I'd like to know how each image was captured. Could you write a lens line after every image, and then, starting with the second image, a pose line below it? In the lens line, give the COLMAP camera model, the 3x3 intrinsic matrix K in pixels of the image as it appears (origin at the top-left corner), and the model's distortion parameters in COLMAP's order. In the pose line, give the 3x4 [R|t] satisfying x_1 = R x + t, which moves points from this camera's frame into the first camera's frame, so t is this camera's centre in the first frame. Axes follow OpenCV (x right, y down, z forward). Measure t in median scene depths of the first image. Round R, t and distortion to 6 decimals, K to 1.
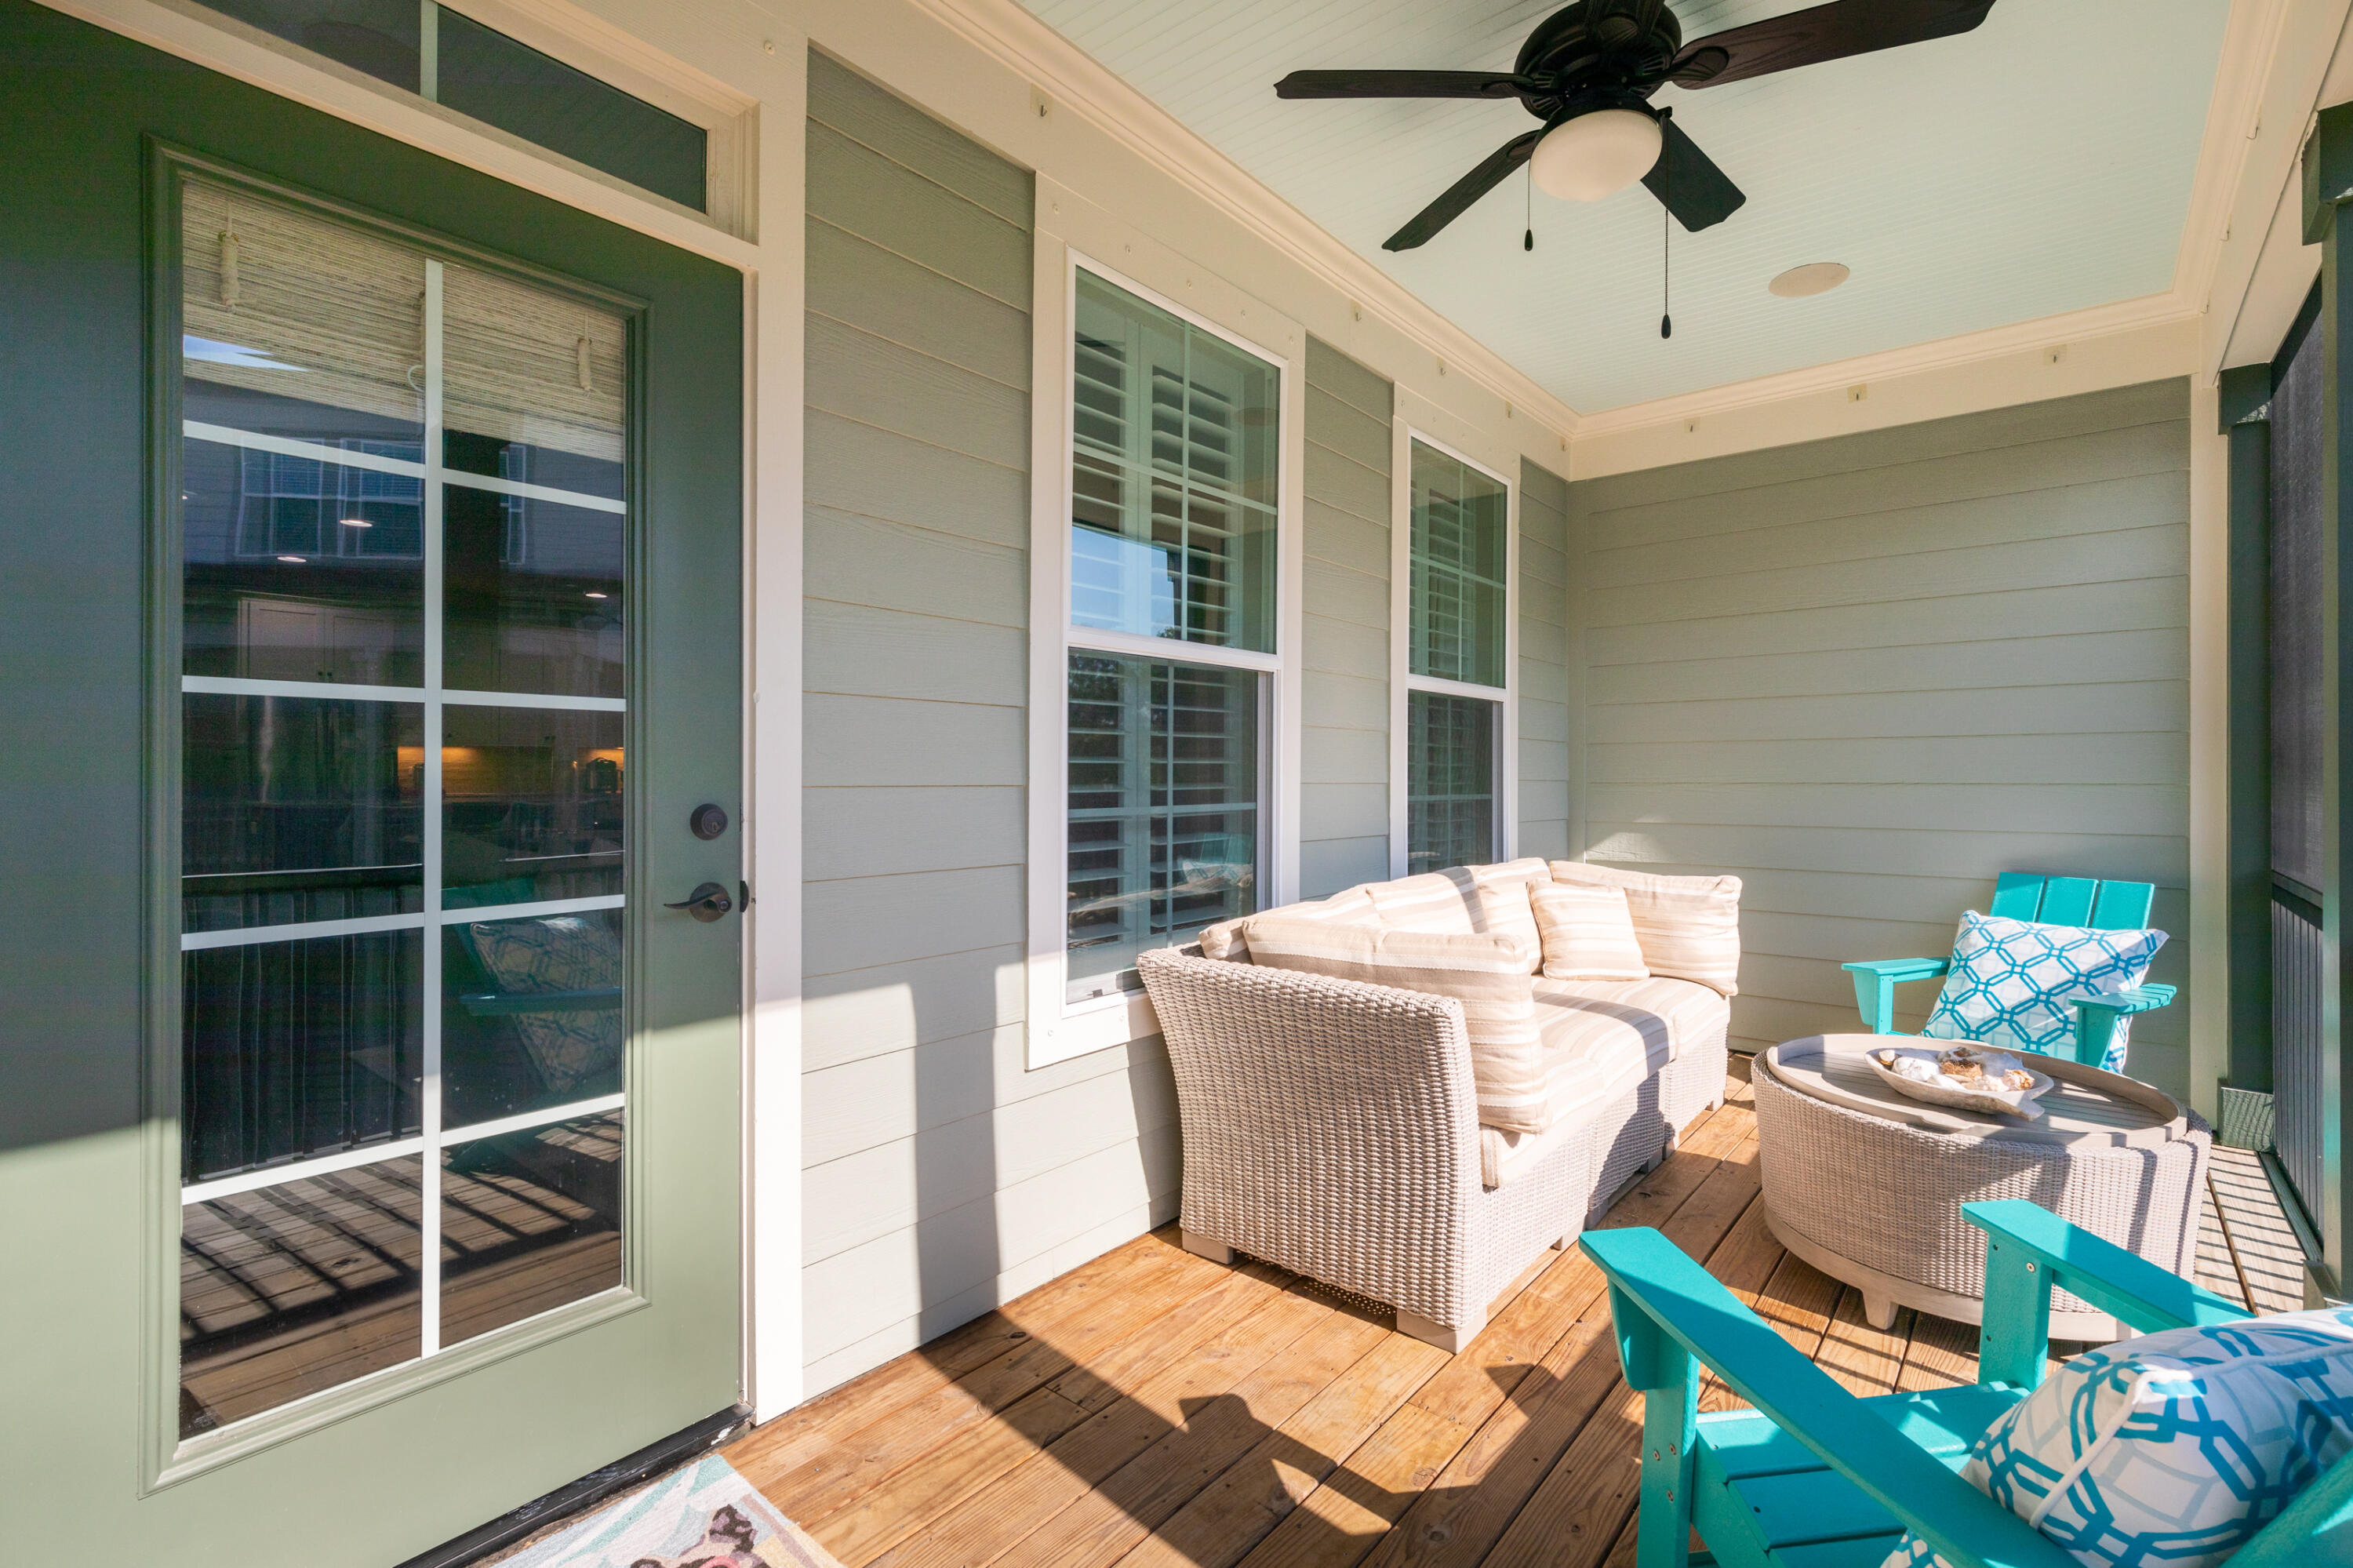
lens RADIAL K [[1050.1, 0, 1185.8], [0, 1050.1, 776.6], [0, 0, 1]] dist [0.003593, -0.000209]
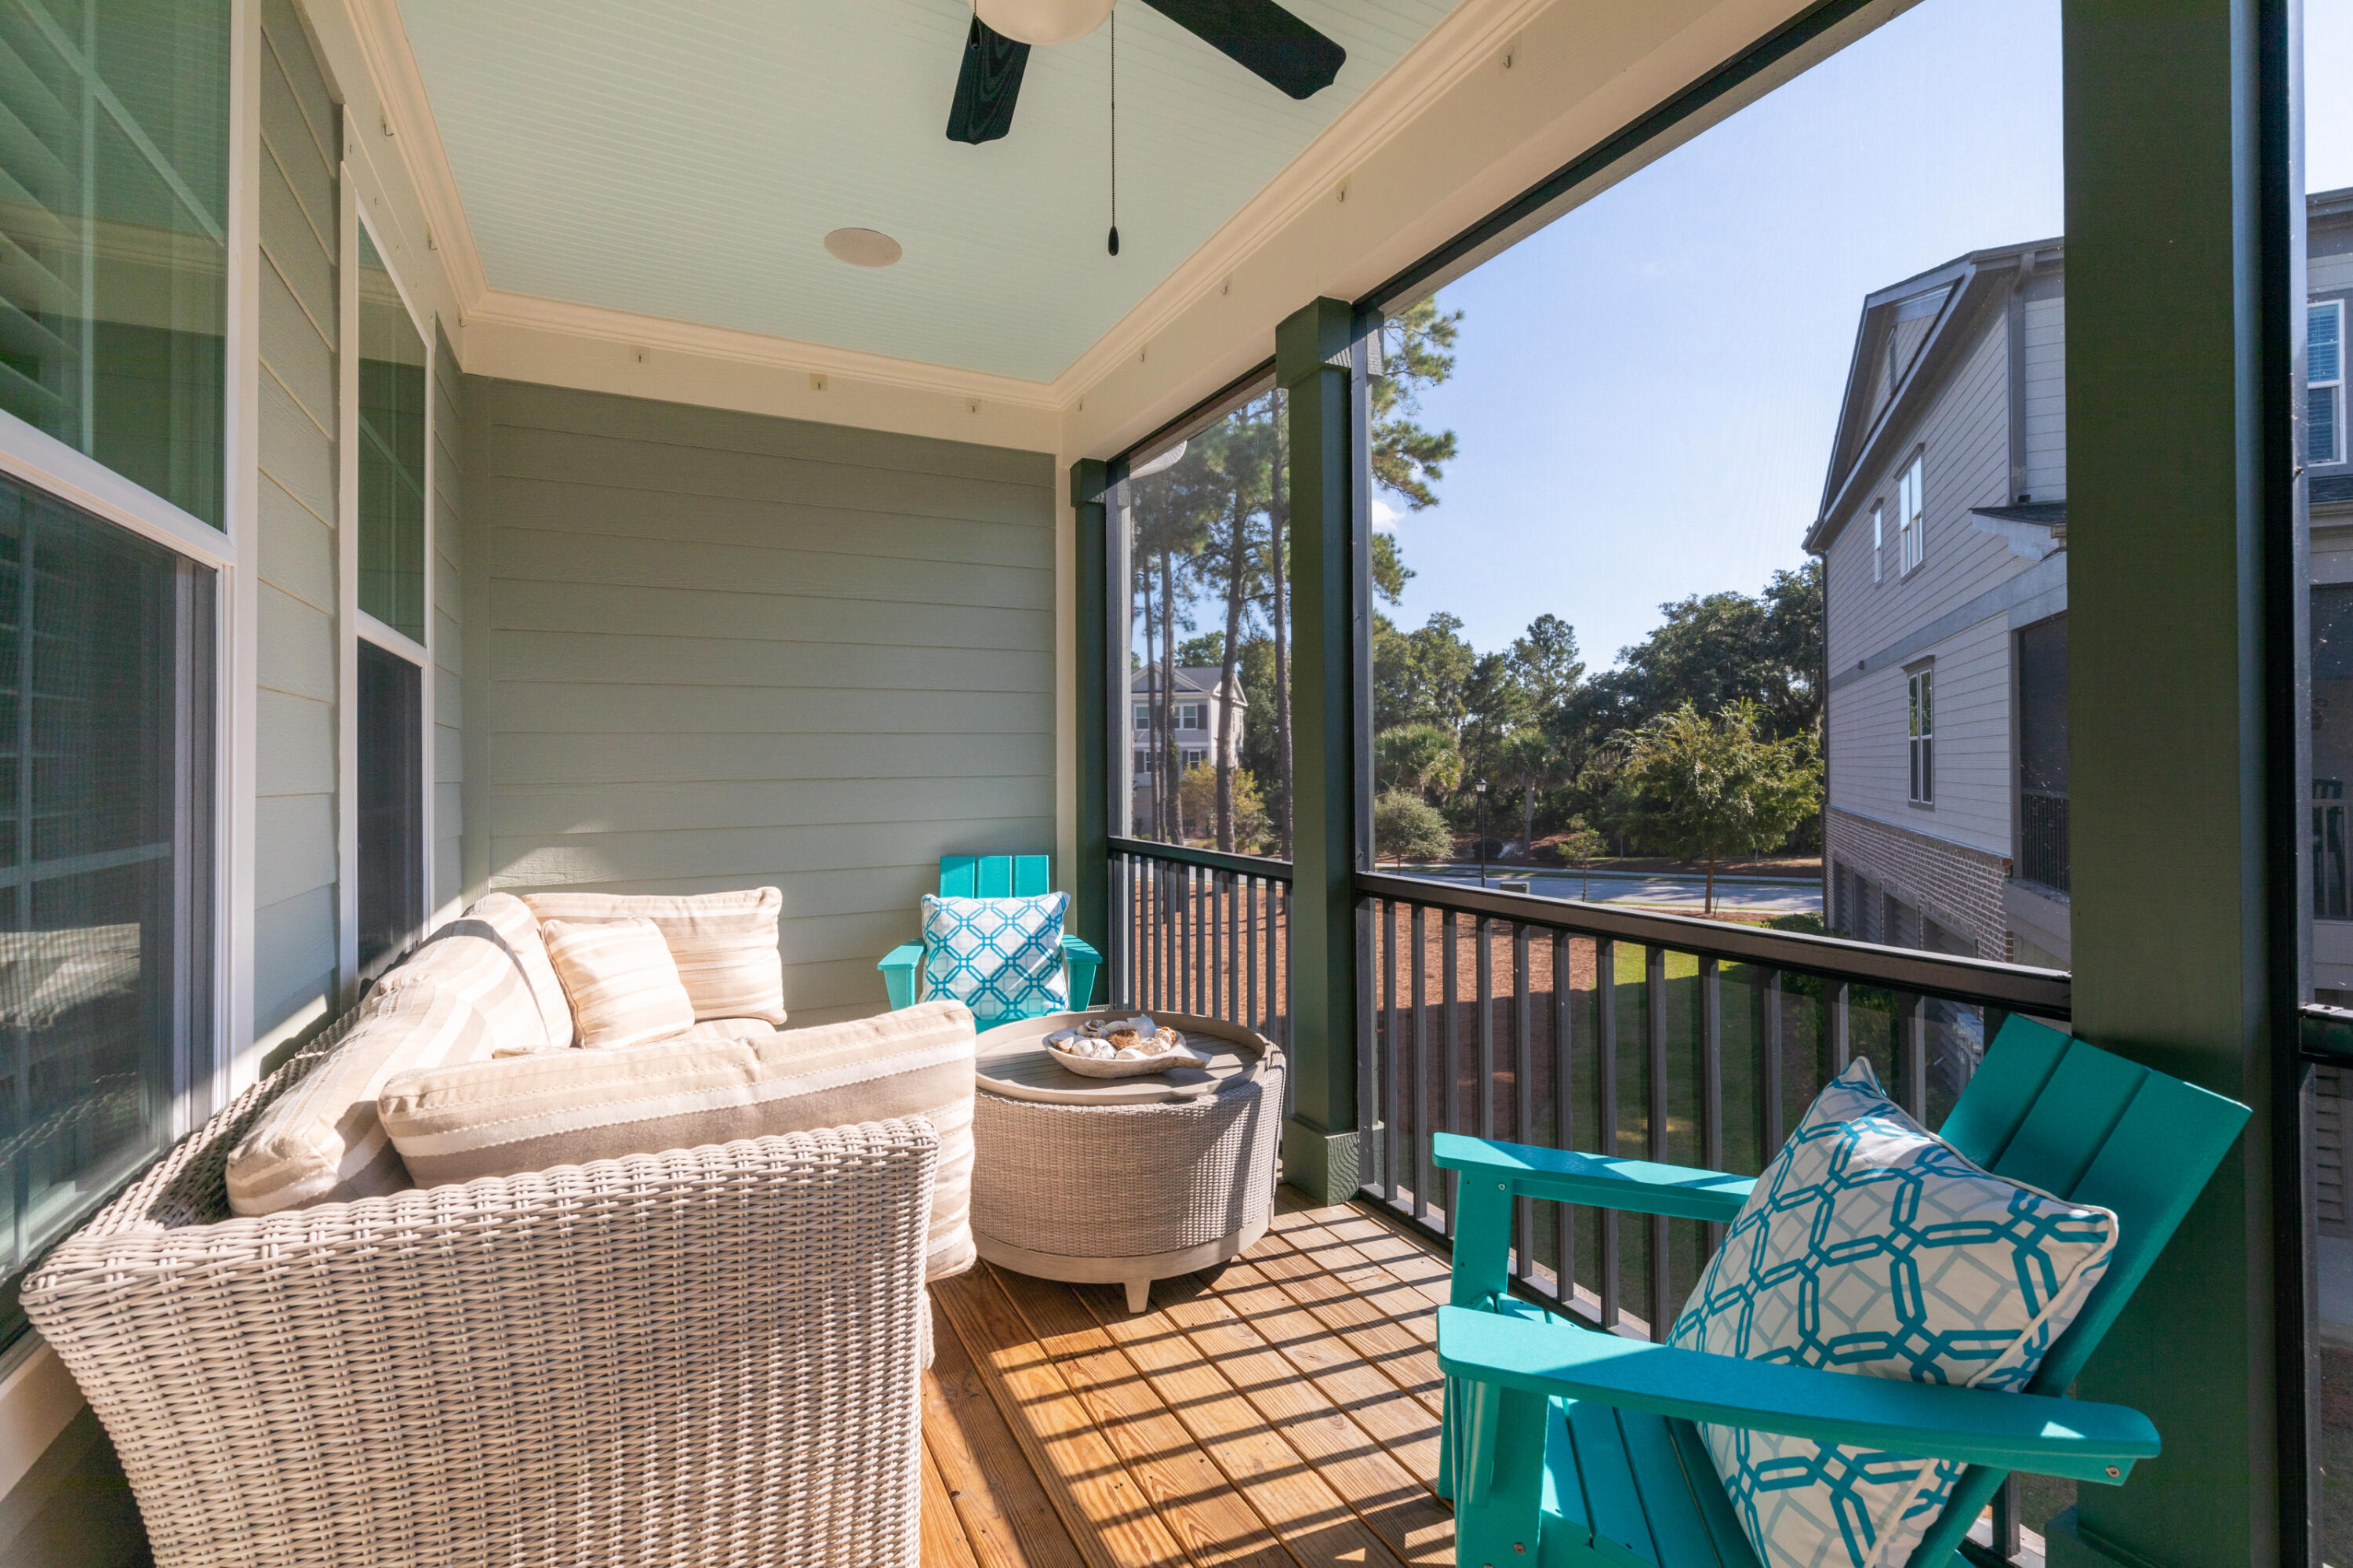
lens RADIAL K [[1068.6, 0, 1180.8], [0, 1068.6, 760.7], [0, 0, 1]] dist [0.011396, -0.000338]
pose [[0.386808, -0.001983, 0.922158, -0.185483], [0.012107, 0.999922, -0.002928, -0.004460], [-0.922081, 0.012297, 0.386802, 0.364777]]
